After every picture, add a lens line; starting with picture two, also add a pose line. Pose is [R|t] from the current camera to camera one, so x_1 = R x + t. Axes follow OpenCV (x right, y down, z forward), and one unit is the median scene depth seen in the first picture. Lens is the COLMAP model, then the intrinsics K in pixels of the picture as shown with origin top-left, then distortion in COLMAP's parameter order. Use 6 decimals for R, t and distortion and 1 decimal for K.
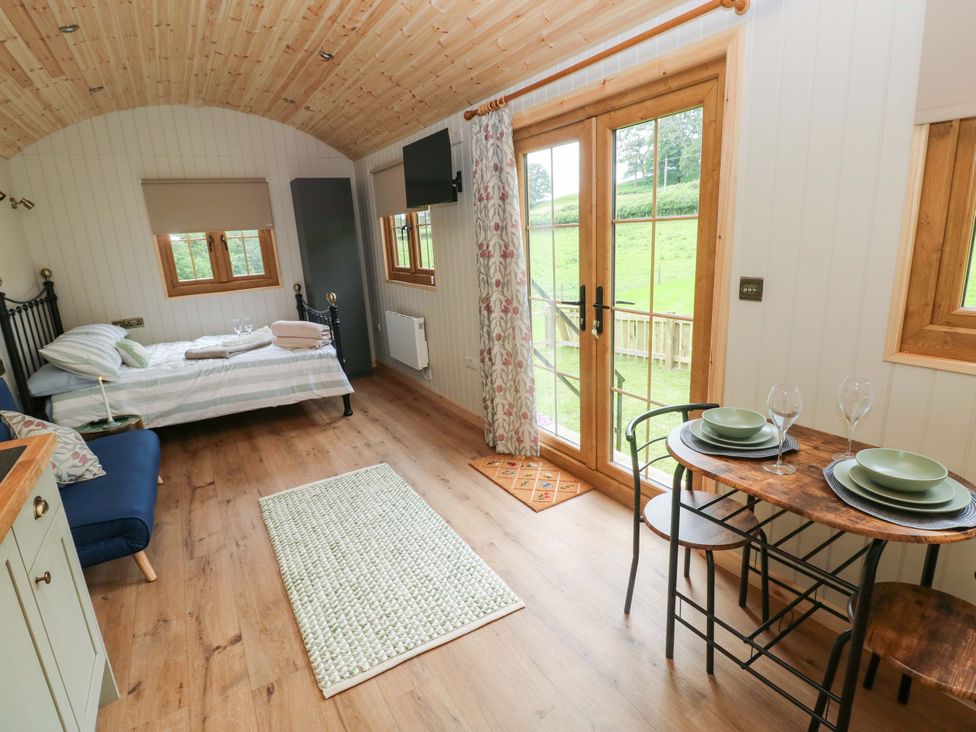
lens RADIAL K [[507.4, 0, 484.9], [0, 507.4, 356.8], [0, 0, 1]] dist [-0.001037, -0.012939]
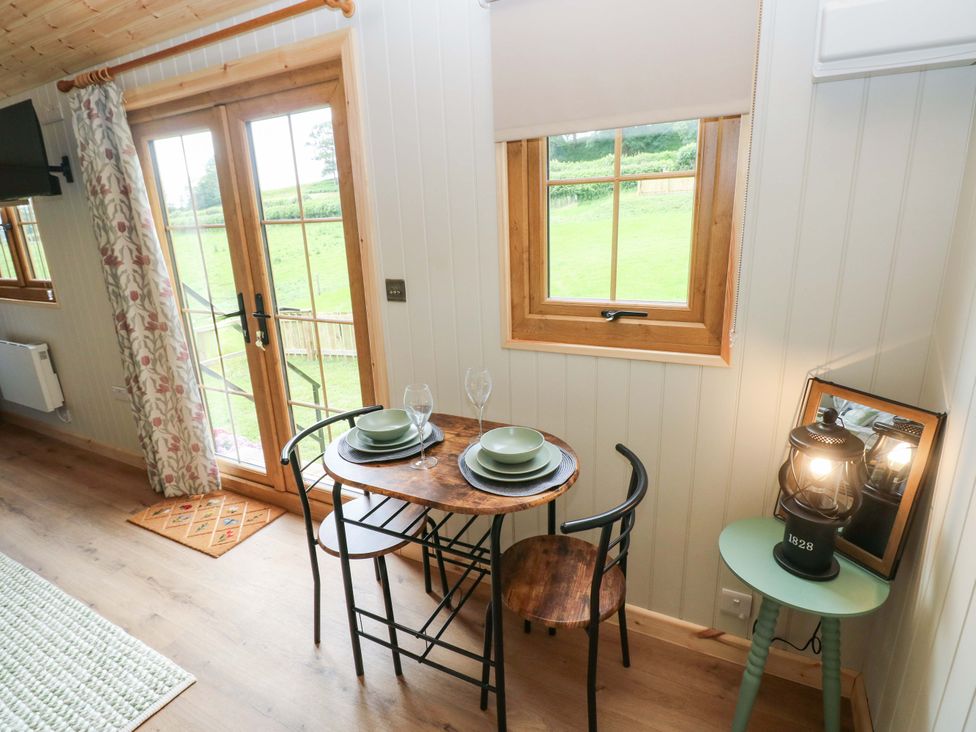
lens RADIAL K [[507.4, 0, 483.3], [0, 507.4, 354.3], [0, 0, 1]] dist [-0.001037, -0.012939]
pose [[0.854967, -0.117784, 0.505133, 0.094219], [0.118439, 0.992479, 0.030955, -0.010642], [-0.504980, 0.033362, 0.862486, 0.014889]]
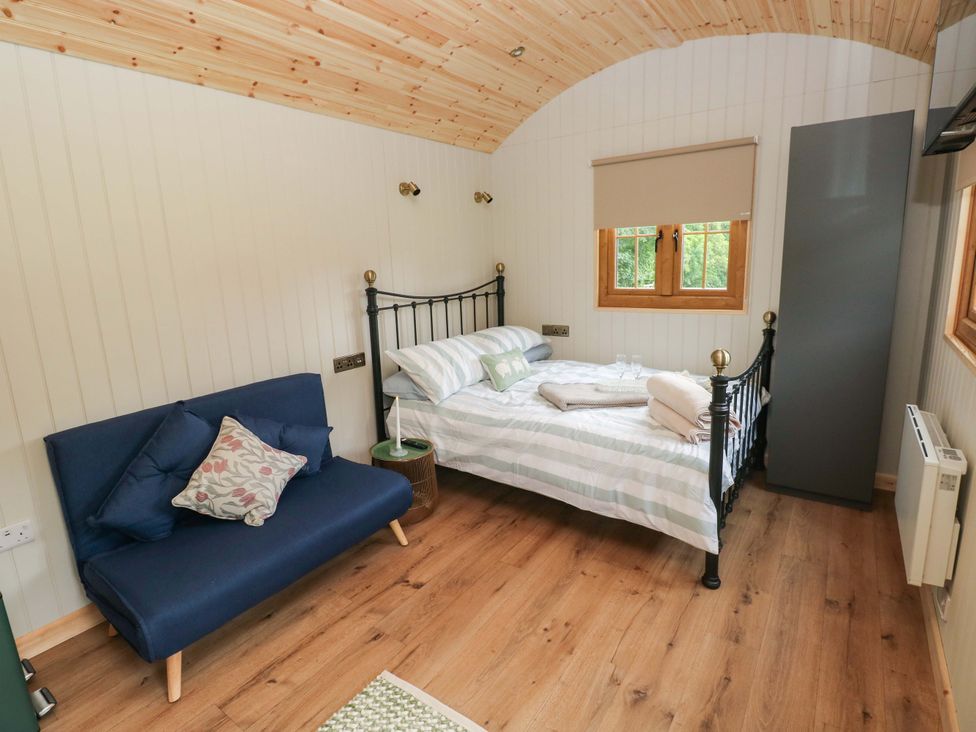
lens RADIAL K [[507.4, 0, 485.0], [0, 507.4, 355.1], [0, 0, 1]] dist [-0.001037, -0.012939]
pose [[0.406141, 0.222218, -0.886379, 0.063527], [-0.206659, 0.967188, 0.147785, -0.217374], [0.890136, 0.123157, 0.438738, 0.856809]]
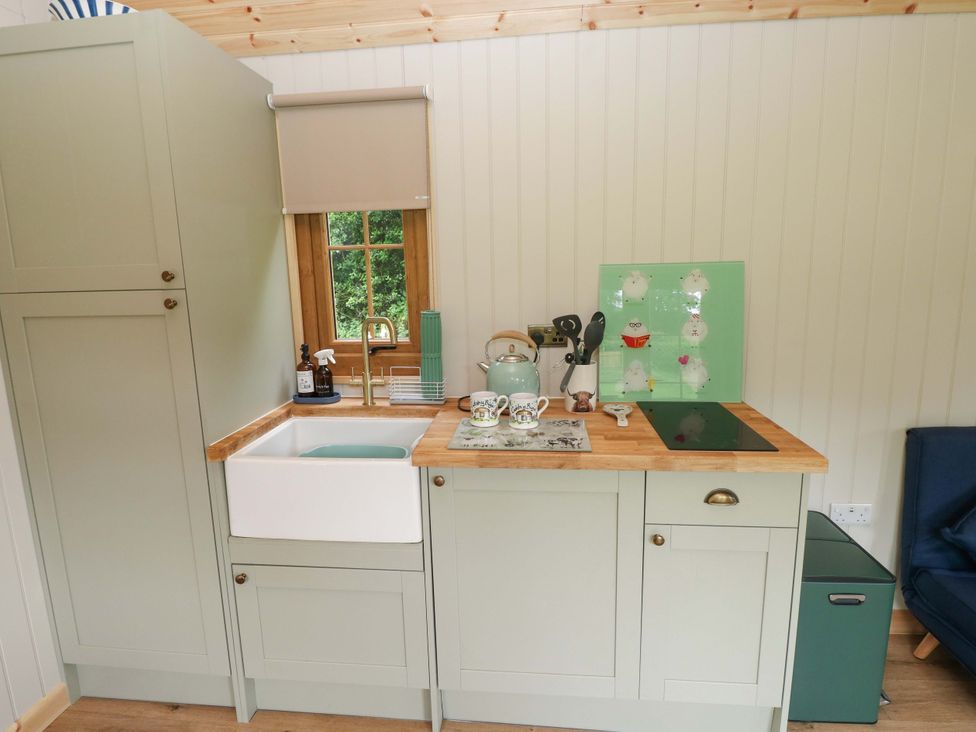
lens RADIAL K [[533.1, 0, 481.0], [0, 533.1, 358.5], [0, 0, 1]] dist [-0.015080, -0.003281]
pose [[-0.599978, 0.203856, -0.773608, 0.092397], [-0.135282, 0.927212, 0.349252, -0.134869], [0.788495, 0.314199, -0.528729, 0.526404]]
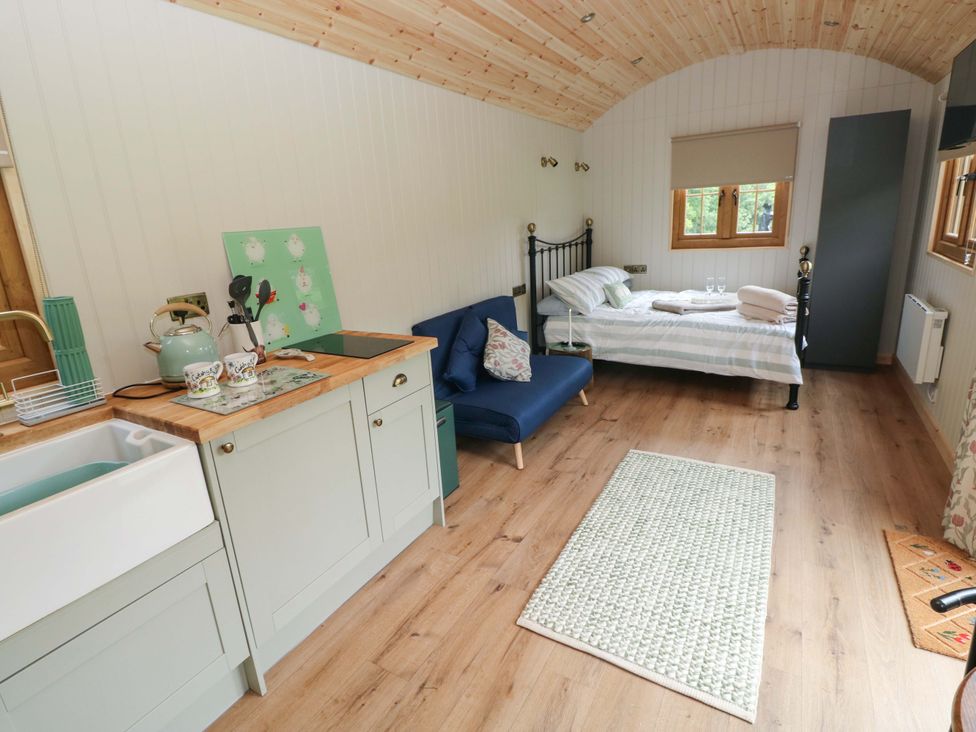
lens RADIAL K [[507.4, 0, 480.8], [0, 507.4, 358.8], [0, 0, 1]] dist [-0.001037, -0.012939]
pose [[0.476417, 0.265545, -0.838160, 0.264181], [-0.180985, 0.962504, 0.202066, -0.064672], [0.860390, 0.055426, 0.506613, 0.196201]]
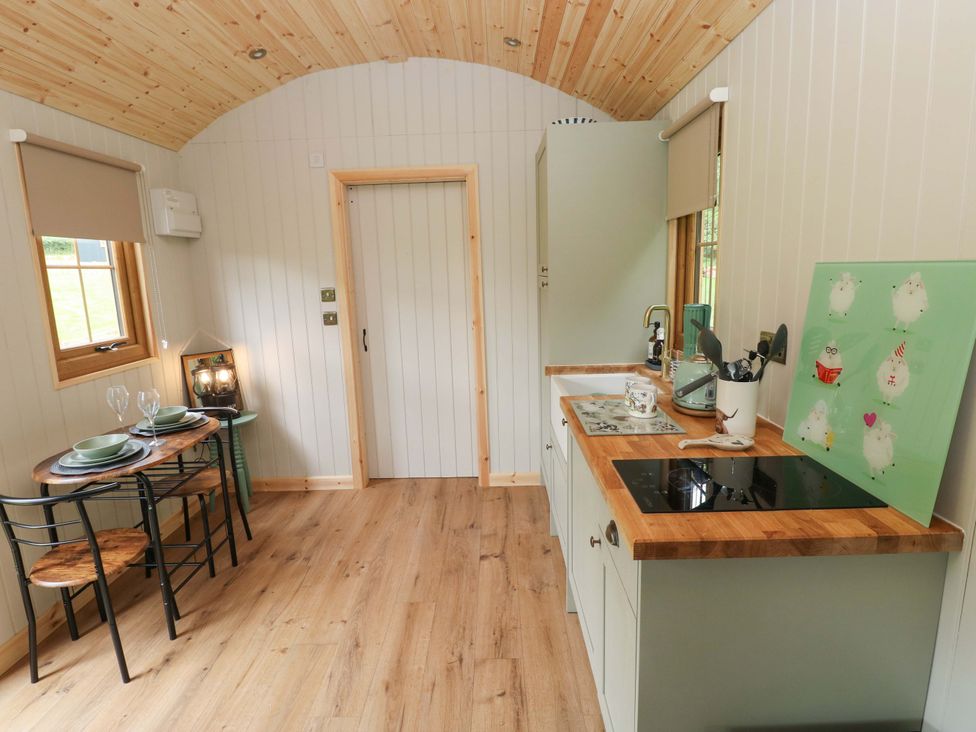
lens RADIAL K [[507.4, 0, 483.8], [0, 507.4, 355.5], [0, 0, 1]] dist [-0.001037, -0.012939]
pose [[-0.842472, -0.005454, 0.538712, -0.571893], [0.206497, 0.920309, 0.332251, -0.174403], [-0.497593, 0.391155, -0.774208, 0.824798]]
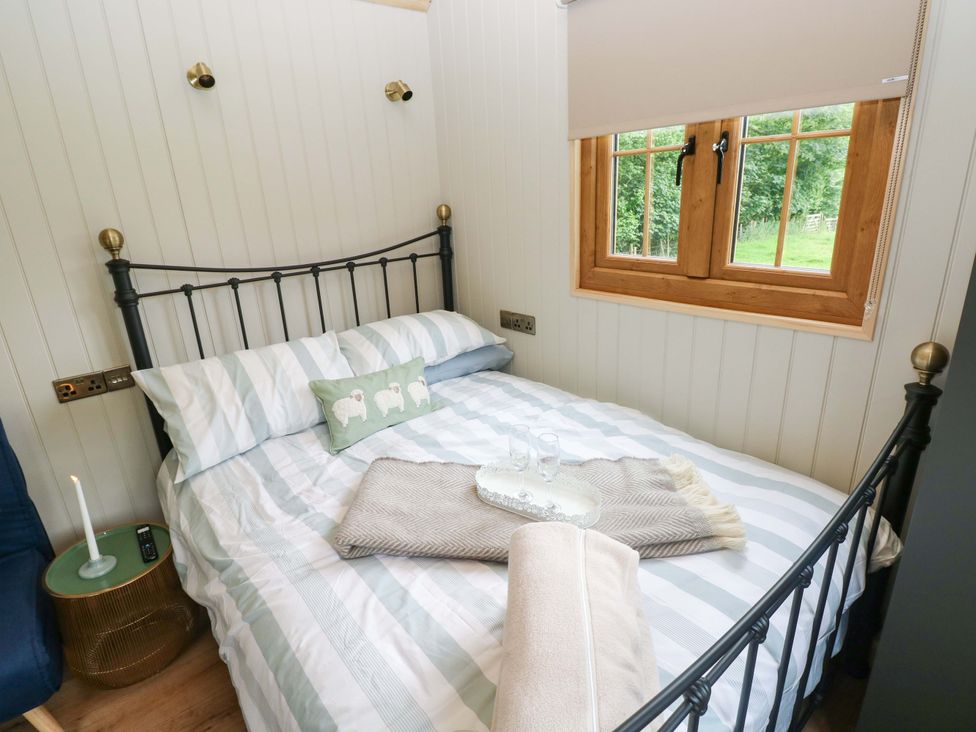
lens RADIAL K [[507.4, 0, 484.1], [0, 507.4, 355.8], [0, 0, 1]] dist [-0.001037, -0.012939]
pose [[0.152635, 0.360922, -0.920021, -0.363046], [-0.194267, 0.923723, 0.330144, -0.335692], [0.969001, 0.128338, 0.211108, 1.449382]]
